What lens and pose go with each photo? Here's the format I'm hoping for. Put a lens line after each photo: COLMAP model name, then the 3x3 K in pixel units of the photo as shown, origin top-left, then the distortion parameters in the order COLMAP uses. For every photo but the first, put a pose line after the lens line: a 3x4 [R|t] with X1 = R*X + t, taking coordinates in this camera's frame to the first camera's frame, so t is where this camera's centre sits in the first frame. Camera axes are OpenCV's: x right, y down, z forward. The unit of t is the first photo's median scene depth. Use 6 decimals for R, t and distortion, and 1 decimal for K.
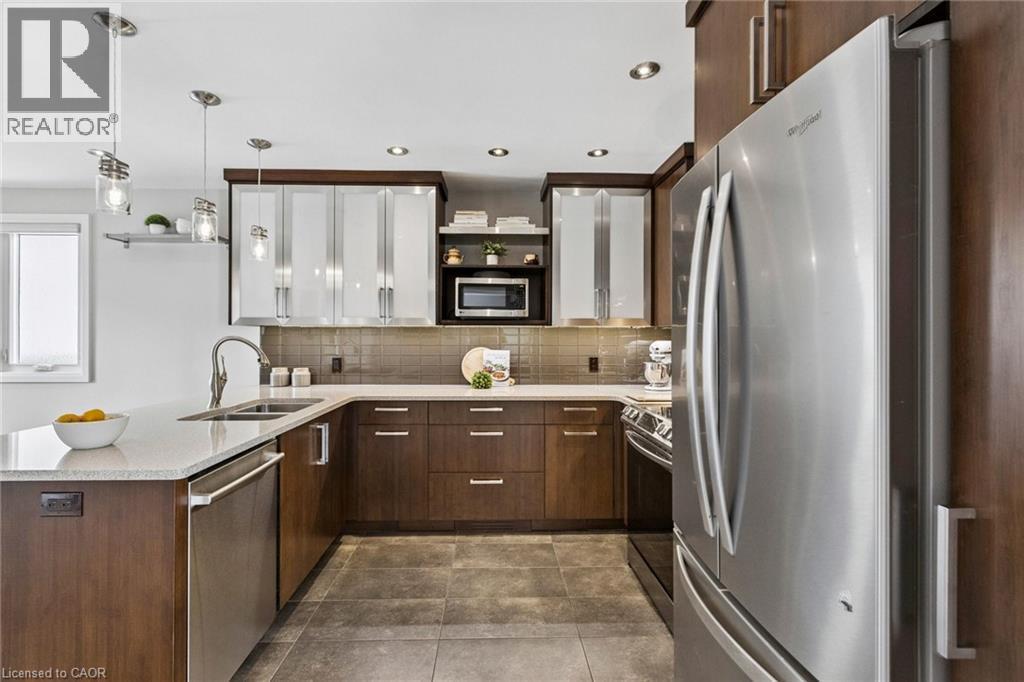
lens RADIAL K [[464.2, 0, 510.7], [0, 464.2, 336.1], [0, 0, 1]] dist [0.001391, -0.000017]
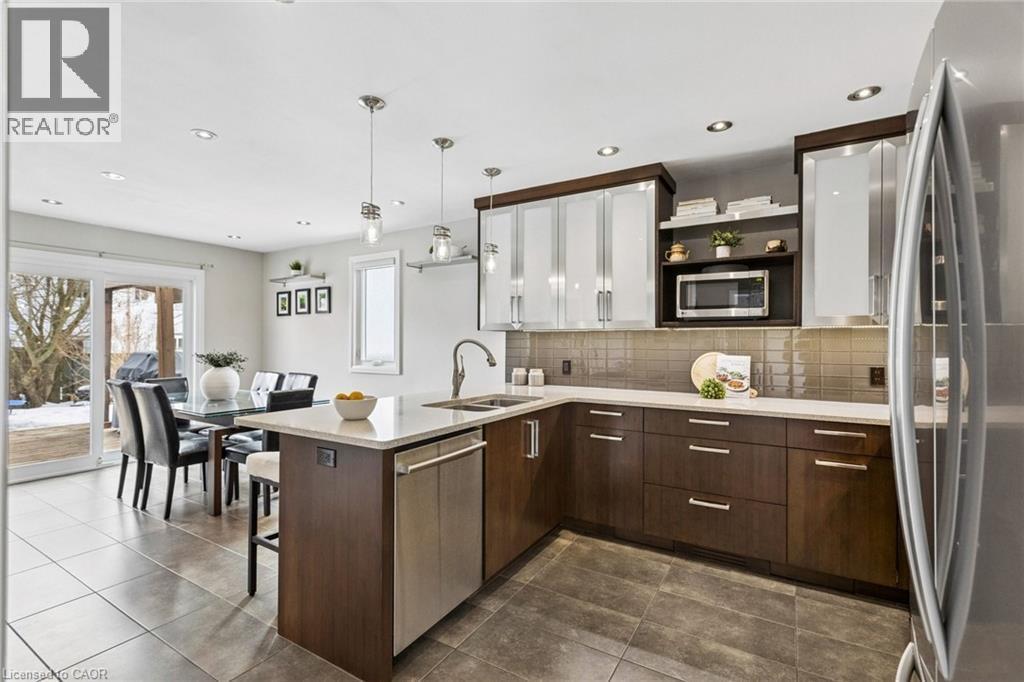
lens RADIAL K [[464.2, 0, 509.3], [0, 464.2, 342.3], [0, 0, 1]] dist [0.001391, -0.000017]
pose [[0.838017, 0.000031, -0.545645, 0.109533], [-0.000722, 0.999999, -0.001052, 0.007679], [0.545644, 0.001275, 0.838016, 0.054609]]
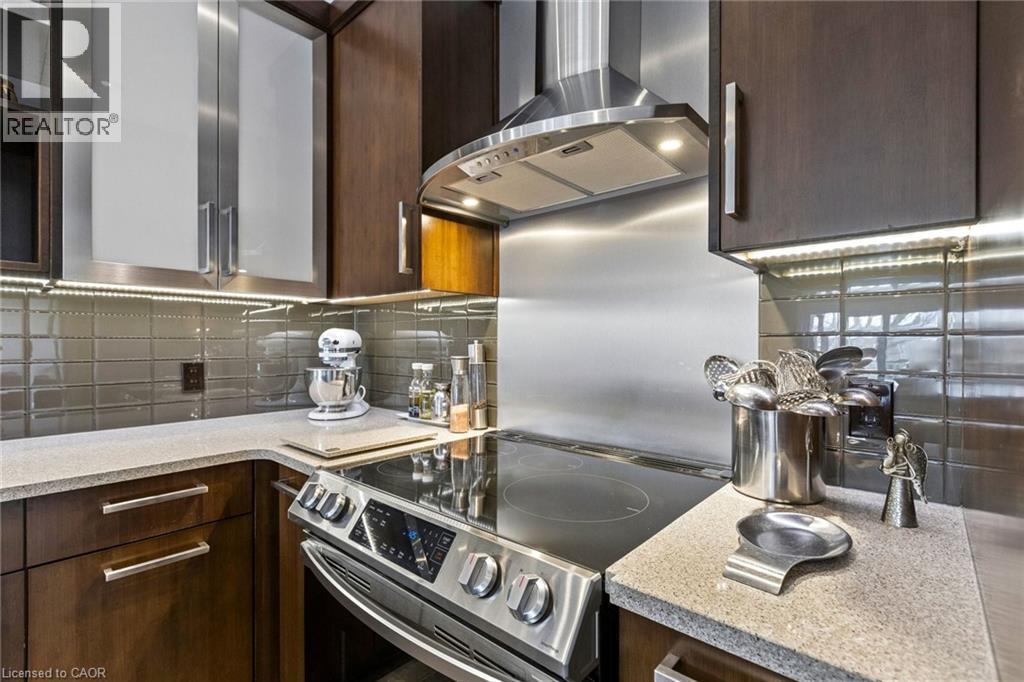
lens RADIAL K [[464.2, 0, 508.8], [0, 464.2, 342.9], [0, 0, 1]] dist [0.001391, -0.000017]
pose [[0.700566, -0.002751, 0.713582, 0.078554], [-0.000342, 0.999991, 0.004191, 0.028309], [-0.713587, -0.003180, 0.700559, 0.524109]]
